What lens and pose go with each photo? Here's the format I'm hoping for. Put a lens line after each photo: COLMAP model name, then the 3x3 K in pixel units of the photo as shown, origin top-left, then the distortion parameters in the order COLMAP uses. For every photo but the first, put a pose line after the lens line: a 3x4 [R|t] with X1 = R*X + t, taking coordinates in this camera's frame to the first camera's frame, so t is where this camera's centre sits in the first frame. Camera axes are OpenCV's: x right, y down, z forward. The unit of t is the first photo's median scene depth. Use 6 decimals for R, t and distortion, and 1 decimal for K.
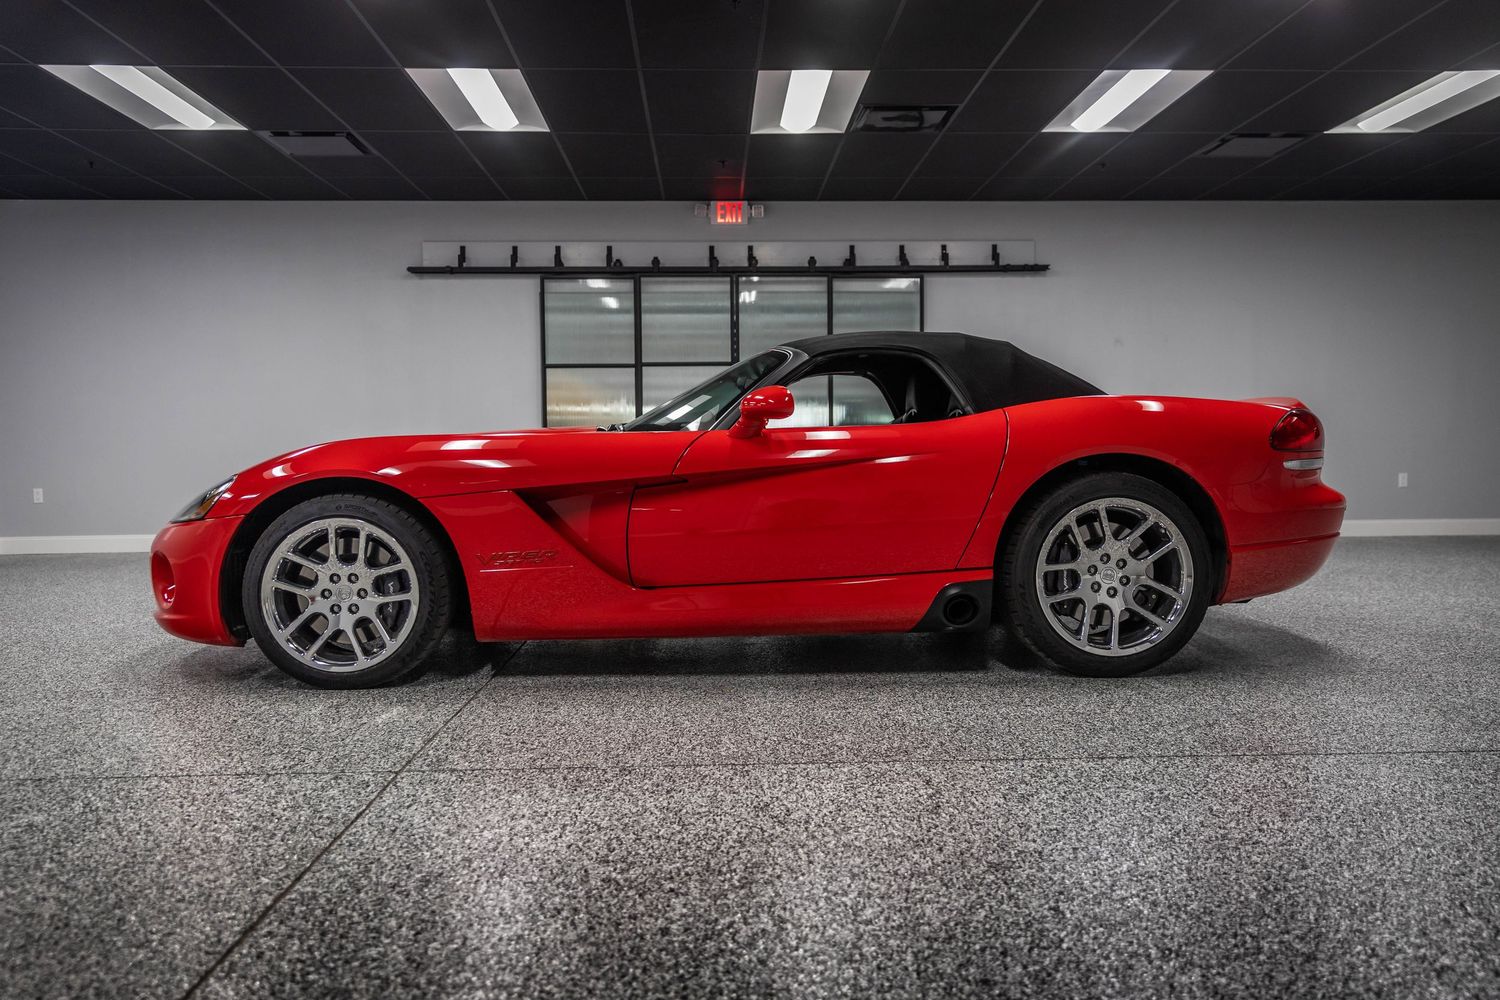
lens RADIAL K [[1185.3, 0, 750.0], [0, 1185.3, 500.0], [0, 0, 1]] dist [0.004516, 0.000656]
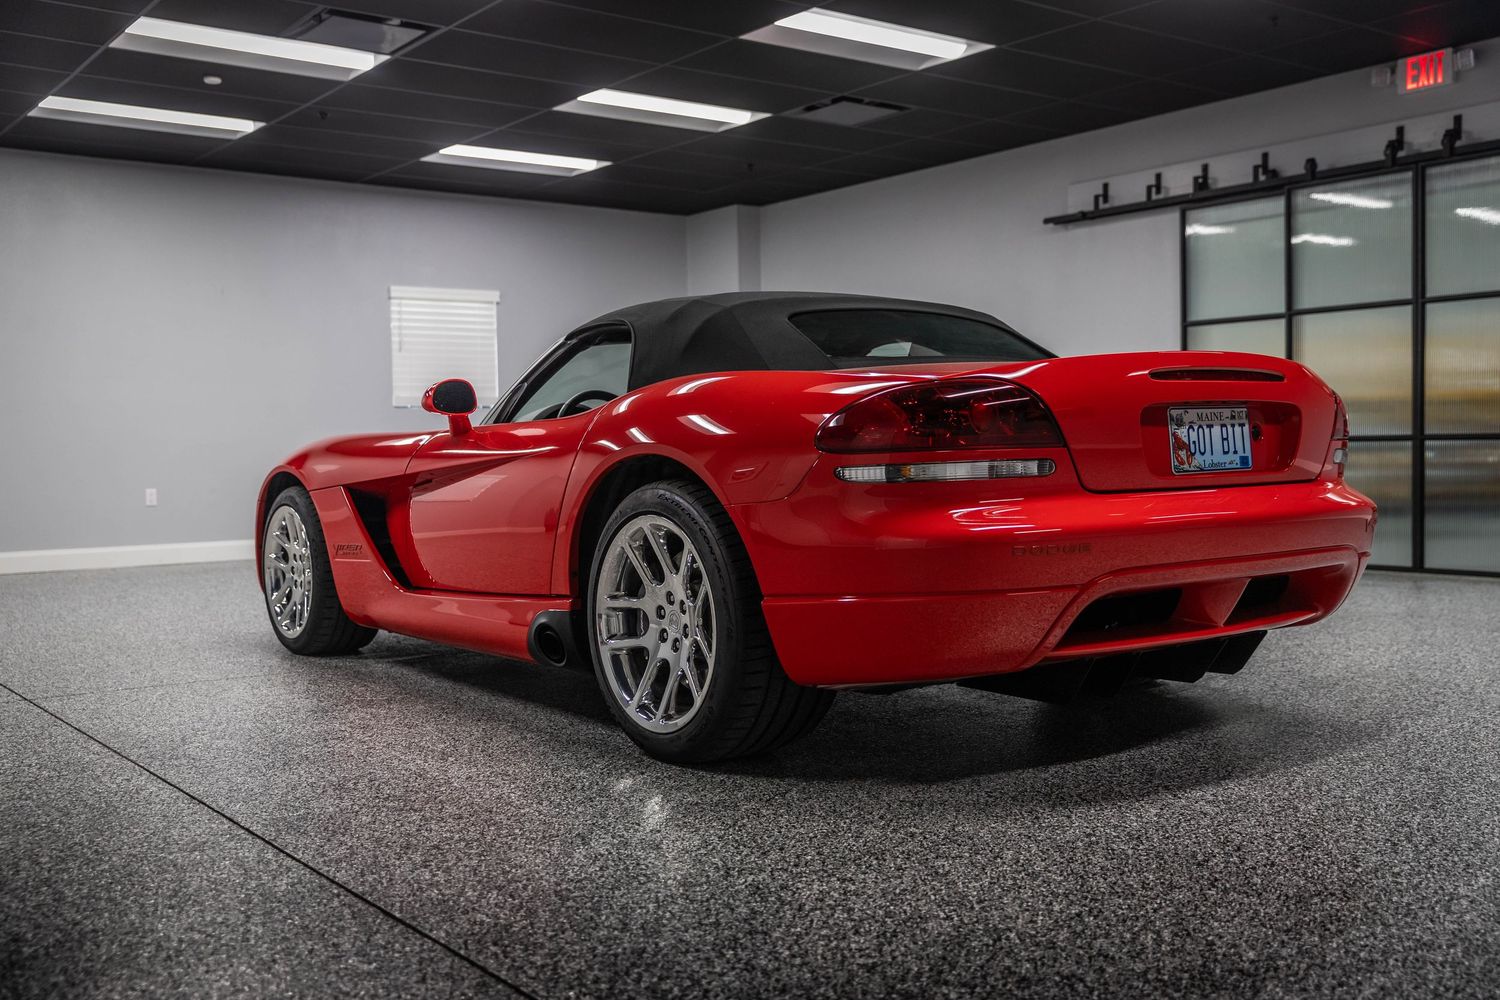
lens RADIAL K [[1477.5, 0, 750.0], [0, 1477.5, 500.0], [0, 0, 1]] dist [0.010879, 0.019332]
pose [[0.556959, 0.031291, -0.829950, 0.473904], [-0.021883, 0.999496, 0.022998, -0.014716], [0.830251, 0.005353, 0.557363, 0.231740]]
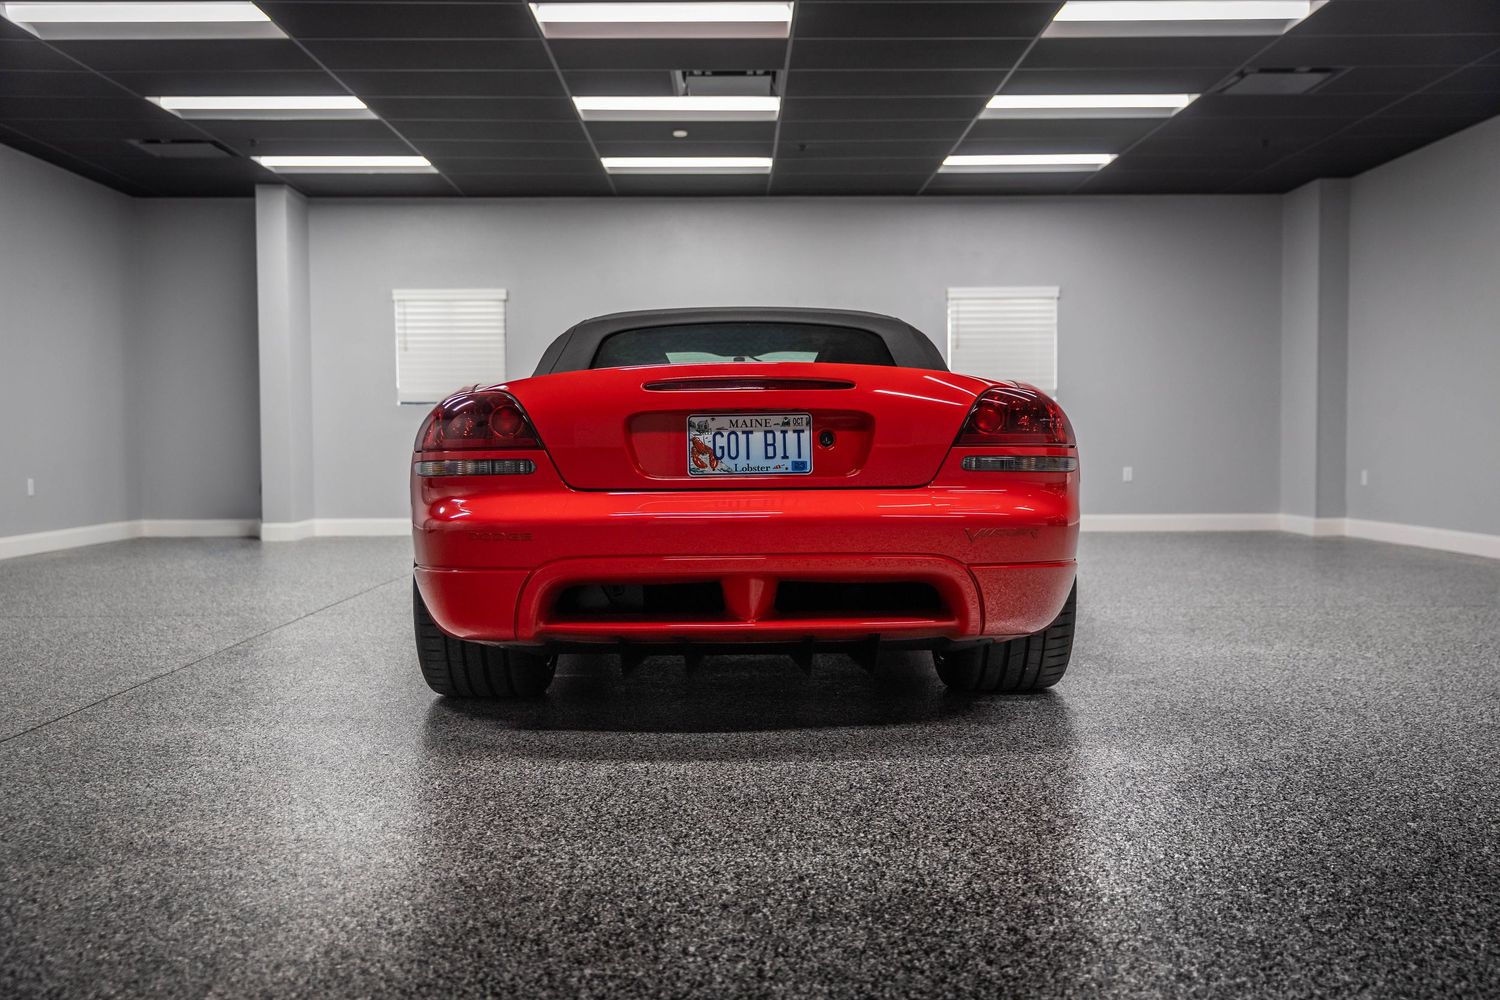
lens RADIAL K [[1477.5, 0, 750.0], [0, 1477.5, 500.0], [0, 0, 1]] dist [0.010879, 0.019332]
pose [[-0.039949, 0.049812, -0.997959, 0.584927], [-0.034700, 0.998085, 0.051207, -0.025580], [0.998599, 0.036675, -0.038144, 0.466932]]
